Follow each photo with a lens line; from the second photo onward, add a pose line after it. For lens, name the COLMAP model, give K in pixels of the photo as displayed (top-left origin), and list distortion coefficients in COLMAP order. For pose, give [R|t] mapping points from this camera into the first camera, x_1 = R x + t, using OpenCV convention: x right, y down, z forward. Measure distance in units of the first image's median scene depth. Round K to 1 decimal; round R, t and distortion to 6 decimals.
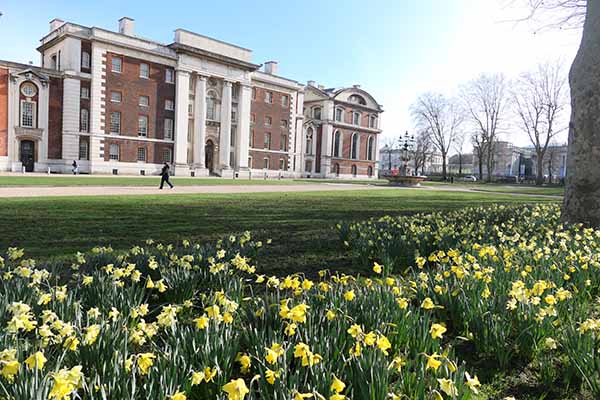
lens RADIAL K [[424.7, 0, 300.0], [0, 424.7, 200.0], [0, 0, 1]] dist [-0.003839, -0.000218]
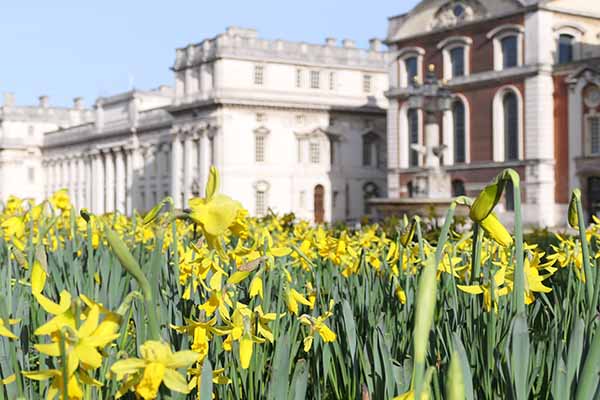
lens RADIAL K [[990.8, 0, 300.0], [0, 990.8, 200.0], [0, 0, 1]] dist [0.004283, 0.072183]
pose [[-0.224258, -0.056178, -0.972909, 1.311760], [-0.060173, 0.997230, -0.043712, -0.021955], [0.972670, 0.048740, -0.227017, 1.355279]]
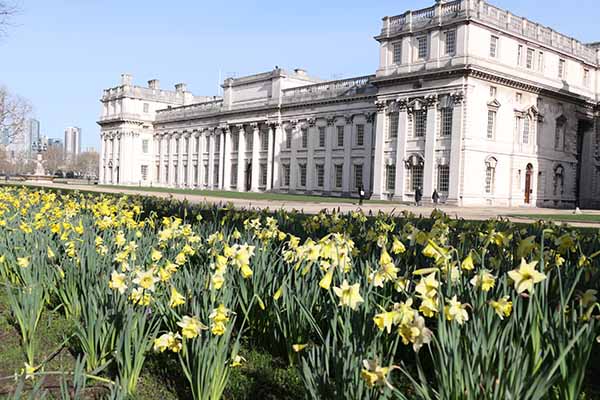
lens RADIAL K [[596.3, 0, 300.0], [0, 596.3, 200.0], [0, 0, 1]] dist [-0.013258, -0.009151]
pose [[-0.090573, -0.025574, -0.995561, 0.733794], [-0.097361, 0.995109, -0.016705, -0.009568], [0.991119, 0.095415, -0.092619, 0.753449]]
